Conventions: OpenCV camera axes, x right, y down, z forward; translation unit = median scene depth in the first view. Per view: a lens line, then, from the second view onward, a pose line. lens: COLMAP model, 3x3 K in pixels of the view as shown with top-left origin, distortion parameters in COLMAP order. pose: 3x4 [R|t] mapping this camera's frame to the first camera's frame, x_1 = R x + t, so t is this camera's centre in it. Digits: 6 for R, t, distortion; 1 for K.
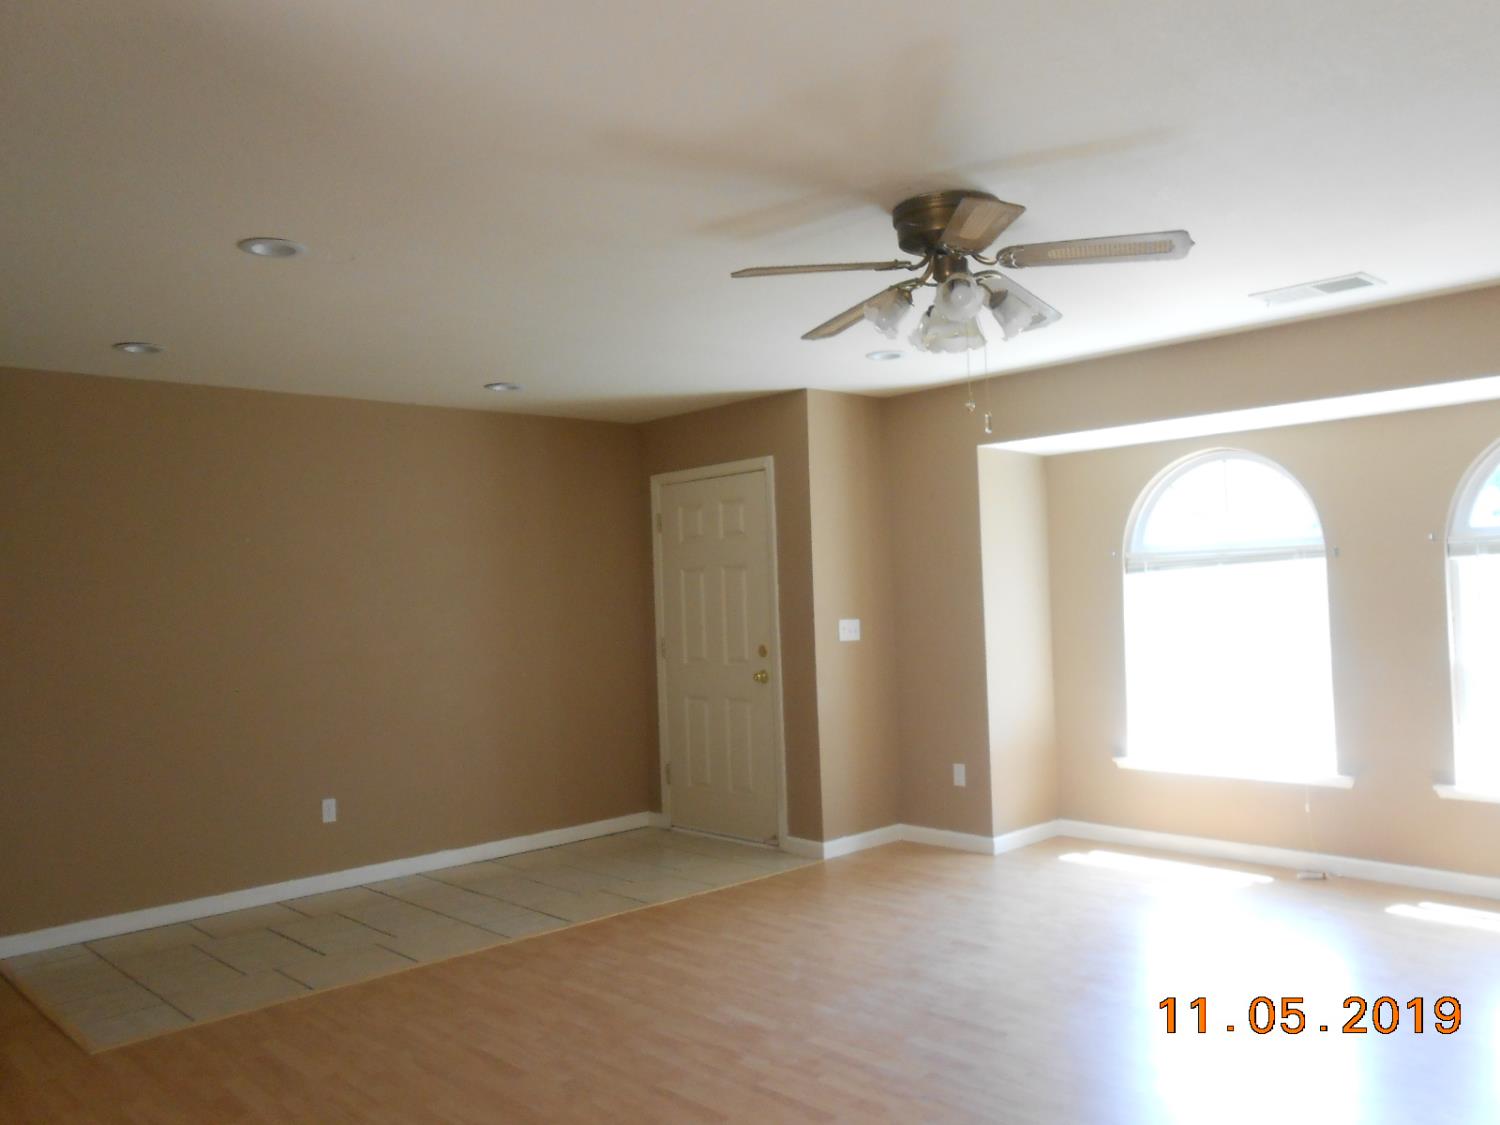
lens RADIAL K [[1168.2, 0, 753.1], [0, 1168.2, 564.5], [0, 0, 1]] dist [-0.008747, -0.003183]
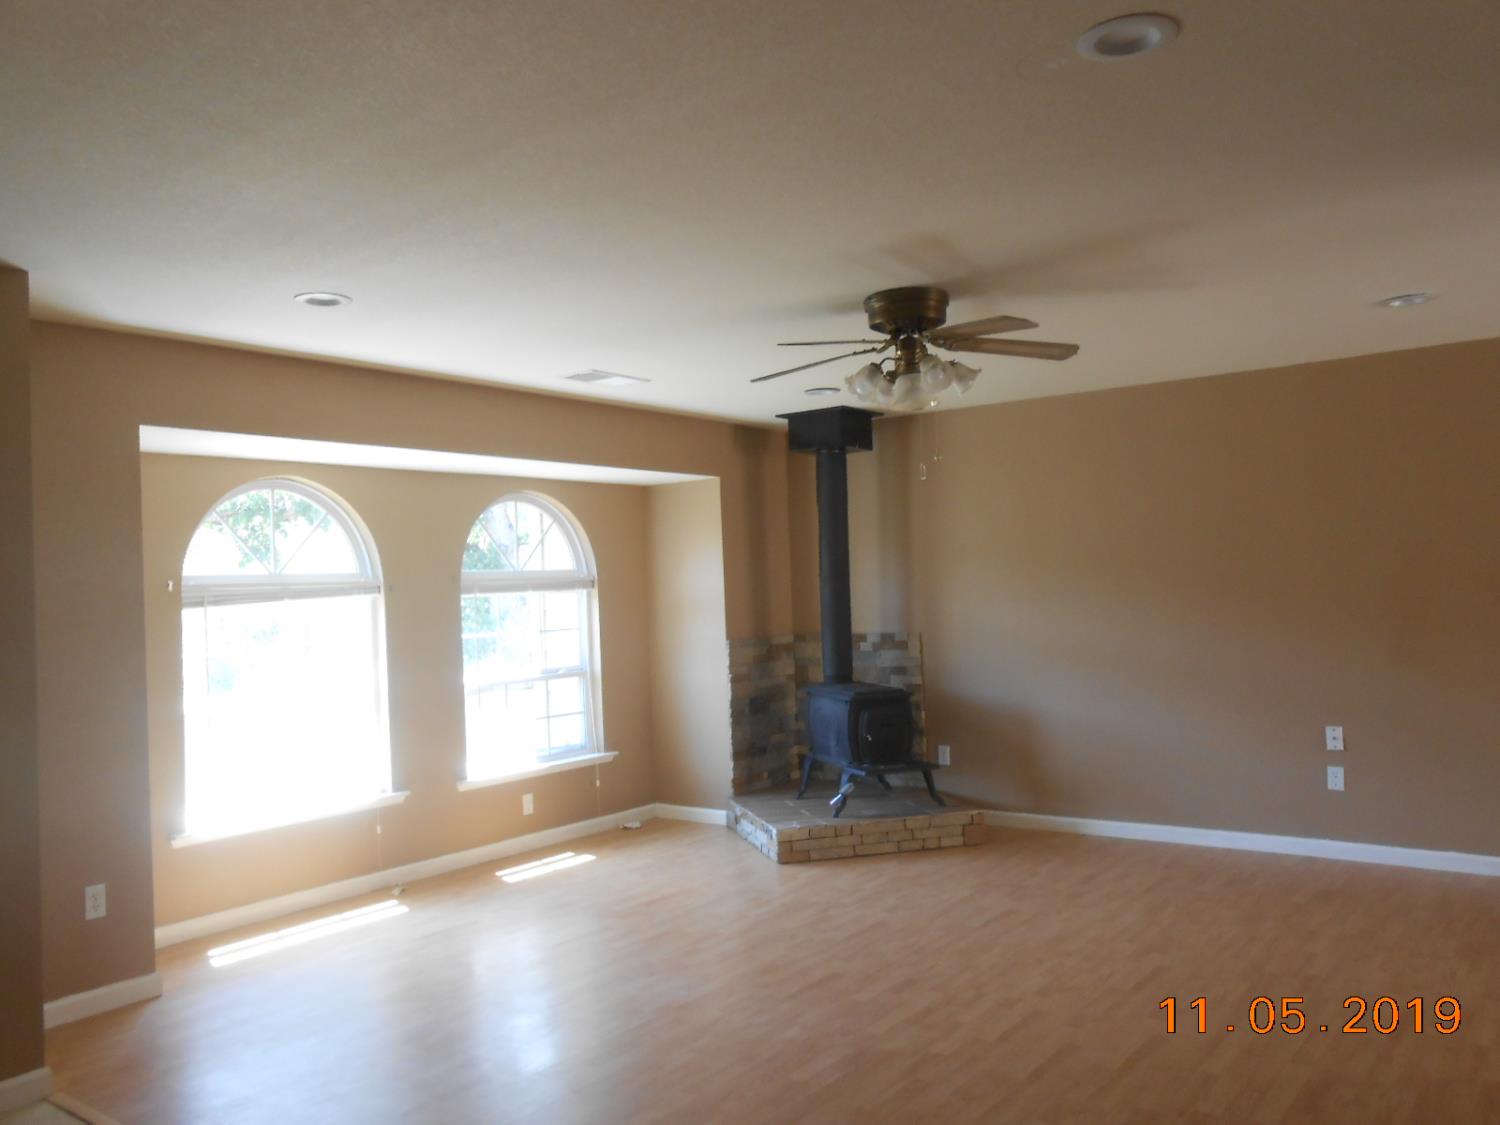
lens RADIAL K [[1168.2, 0, 753.1], [0, 1168.2, 564.5], [0, 0, 1]] dist [-0.008747, -0.003183]
pose [[-0.153511, 0.059591, 0.986349, -0.642738], [0.016887, 0.998192, -0.057679, 0.035711], [-0.988003, 0.007802, -0.154239, 0.835129]]
